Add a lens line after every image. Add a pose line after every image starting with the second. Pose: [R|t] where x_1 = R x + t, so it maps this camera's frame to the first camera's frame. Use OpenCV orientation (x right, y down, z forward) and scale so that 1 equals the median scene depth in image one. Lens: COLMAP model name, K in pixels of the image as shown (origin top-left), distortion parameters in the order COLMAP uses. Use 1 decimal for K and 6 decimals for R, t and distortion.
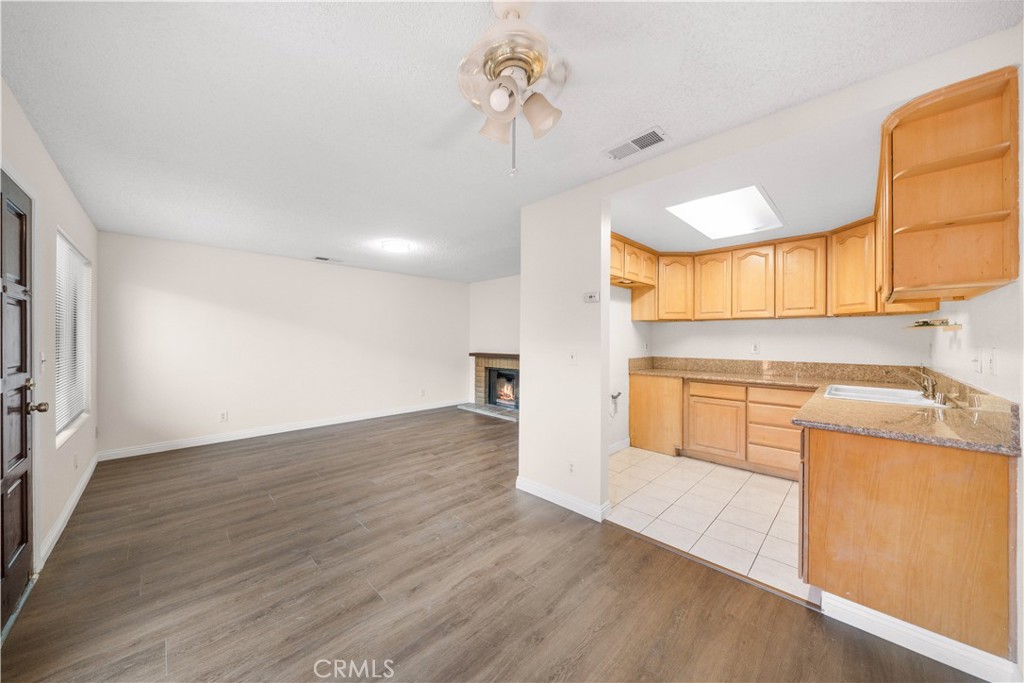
lens RADIAL K [[350.9, 0, 509.2], [0, 350.9, 336.3], [0, 0, 1]] dist [-0.004172, -0.000209]
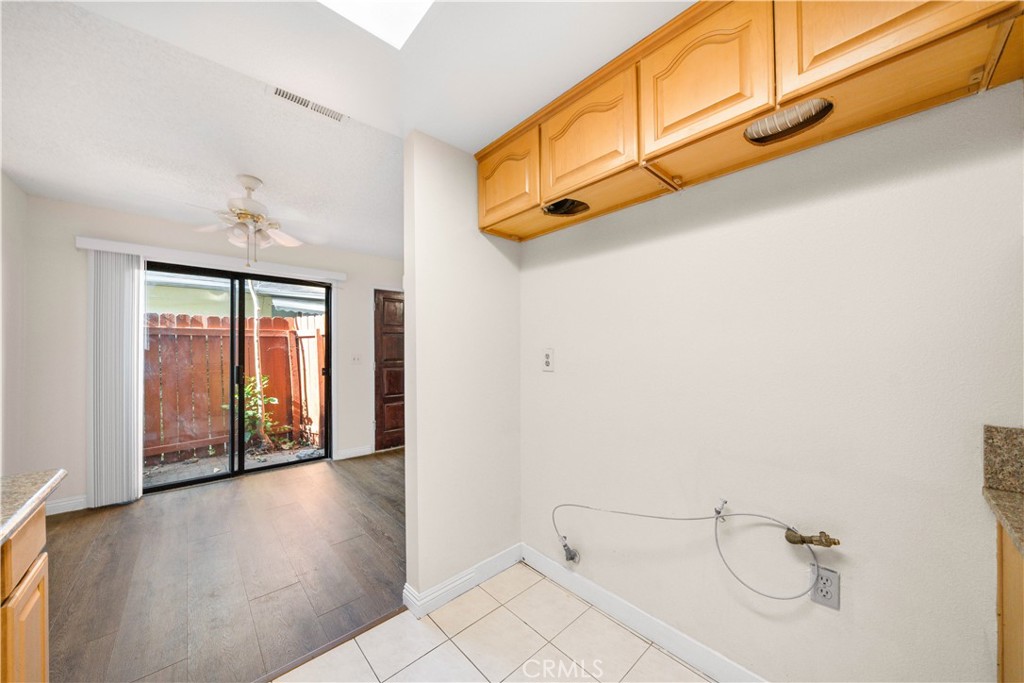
lens RADIAL K [[350.9, 0, 513.8], [0, 350.9, 351.0], [0, 0, 1]] dist [-0.004172, -0.000209]
pose [[-0.039955, -0.004119, -0.999193, 0.624221], [0.010425, 0.999935, -0.004539, 0.019285], [0.999147, -0.010598, -0.039909, 0.815367]]
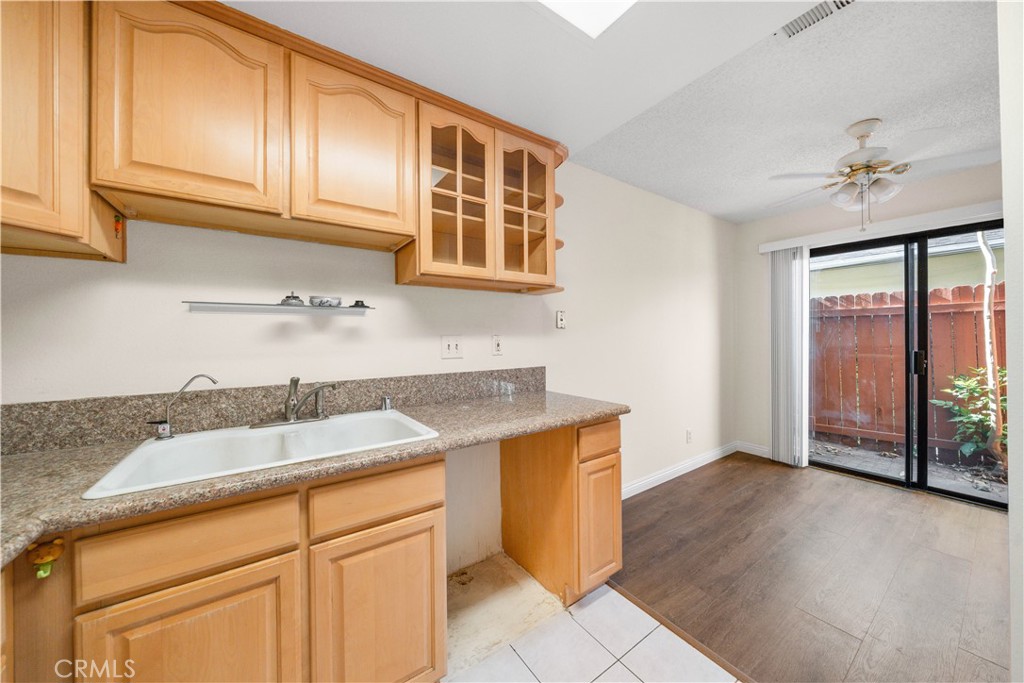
lens RADIAL K [[350.9, 0, 506.1], [0, 350.9, 336.2], [0, 0, 1]] dist [-0.004172, -0.000209]
pose [[-0.982959, 0.002379, 0.183810, 0.440752], [0.001638, 0.999990, -0.004182, 0.016854], [-0.183818, -0.003809, -0.982953, 0.925702]]
